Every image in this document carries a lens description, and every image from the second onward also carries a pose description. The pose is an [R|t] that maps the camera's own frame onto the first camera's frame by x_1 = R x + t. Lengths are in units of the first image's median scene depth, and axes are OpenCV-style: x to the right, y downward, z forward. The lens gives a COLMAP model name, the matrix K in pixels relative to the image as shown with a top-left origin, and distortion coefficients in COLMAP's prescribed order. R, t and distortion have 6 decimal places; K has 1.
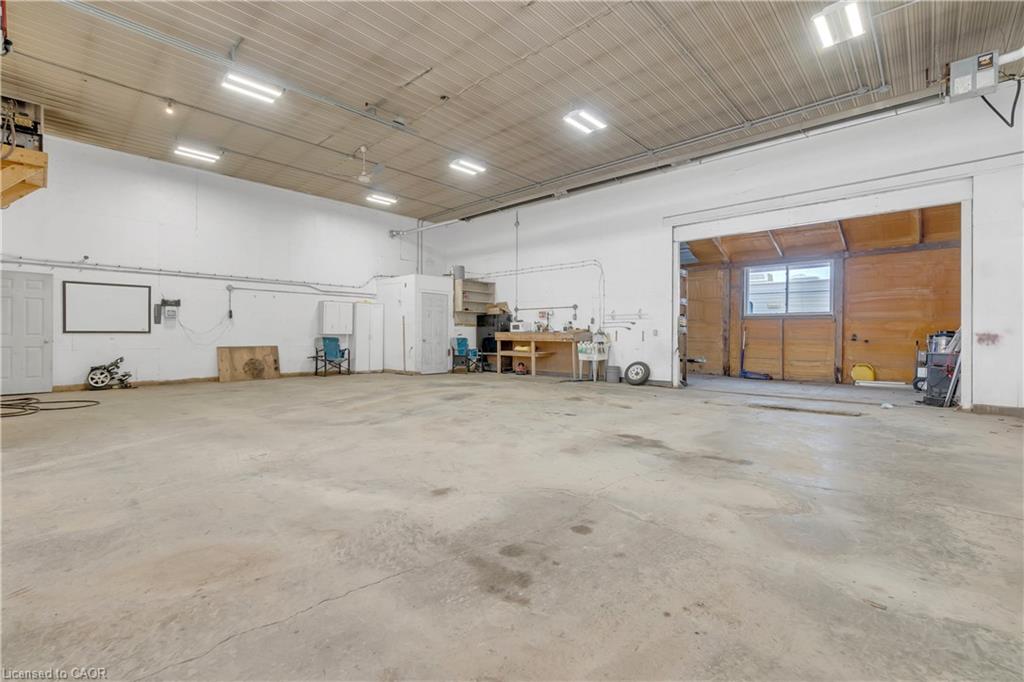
lens RADIAL K [[443.5, 0, 512.0], [0, 443.5, 341.0], [0, 0, 1]] dist [-0.000093, 0.000155]
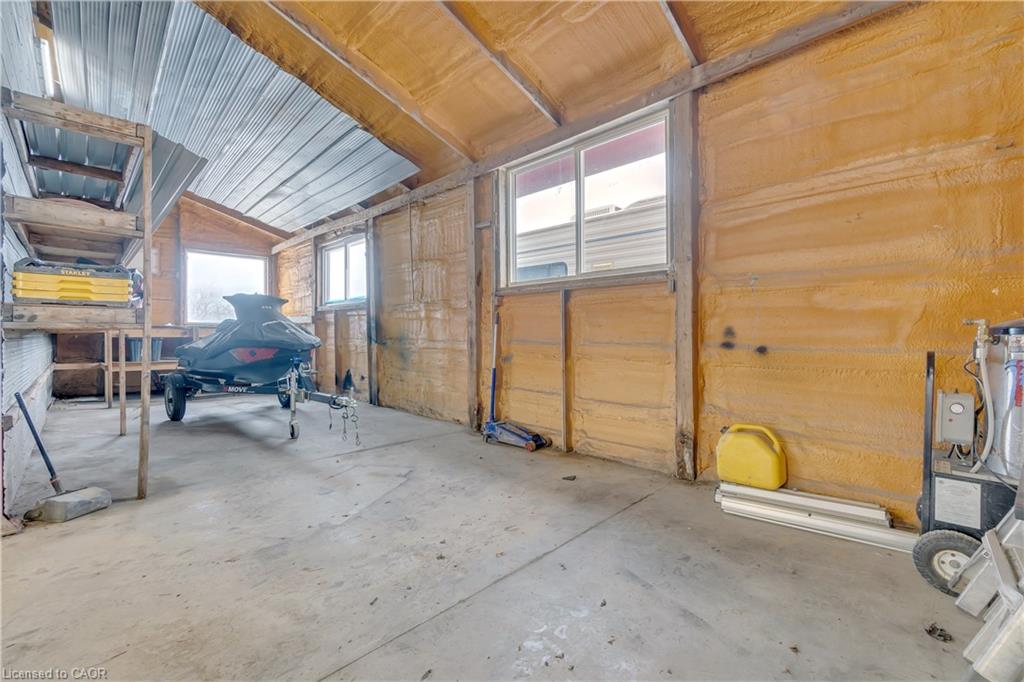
lens RADIAL K [[432.3, 0, 512.0], [0, 432.3, 341.0], [0, 0, 1]] dist [-0.000771, -0.000177]
pose [[0.999167, -0.009071, -0.039789, 0.639664], [0.008853, 0.999945, -0.005651, -0.005919], [0.039838, 0.005294, 0.999192, 0.695449]]
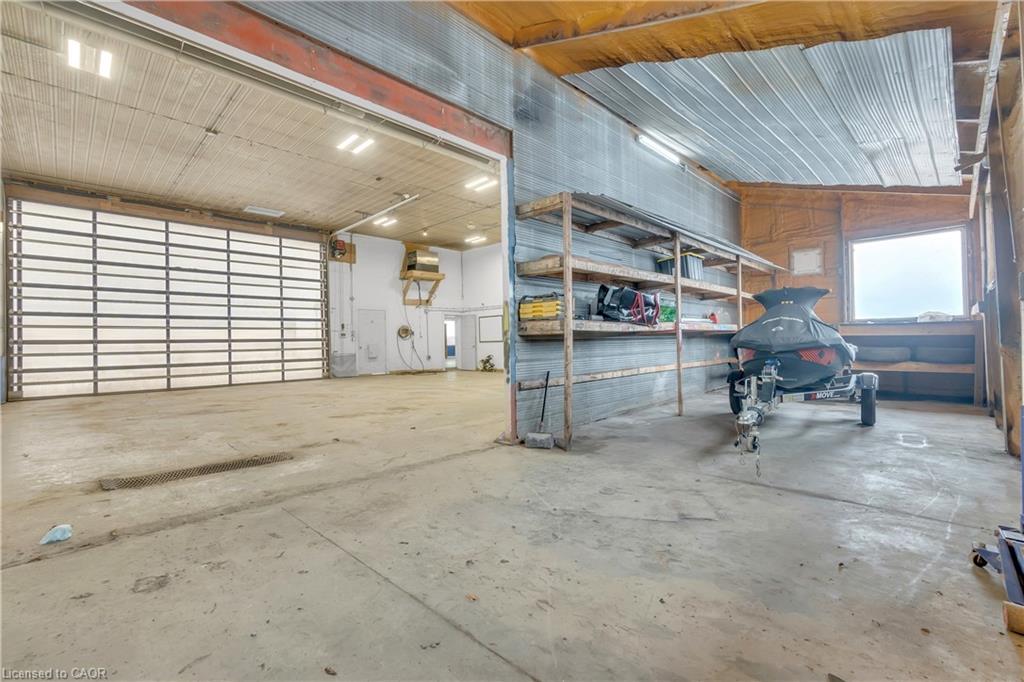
lens RADIAL K [[443.5, 0, 512.0], [0, 443.5, 341.0], [0, 0, 1]] dist [-0.000093, 0.000155]
pose [[-0.025733, -0.006821, -0.999646, 0.837338], [-0.000240, 0.999977, -0.006818, -0.007951], [0.999669, 0.000065, -0.025734, 0.969160]]
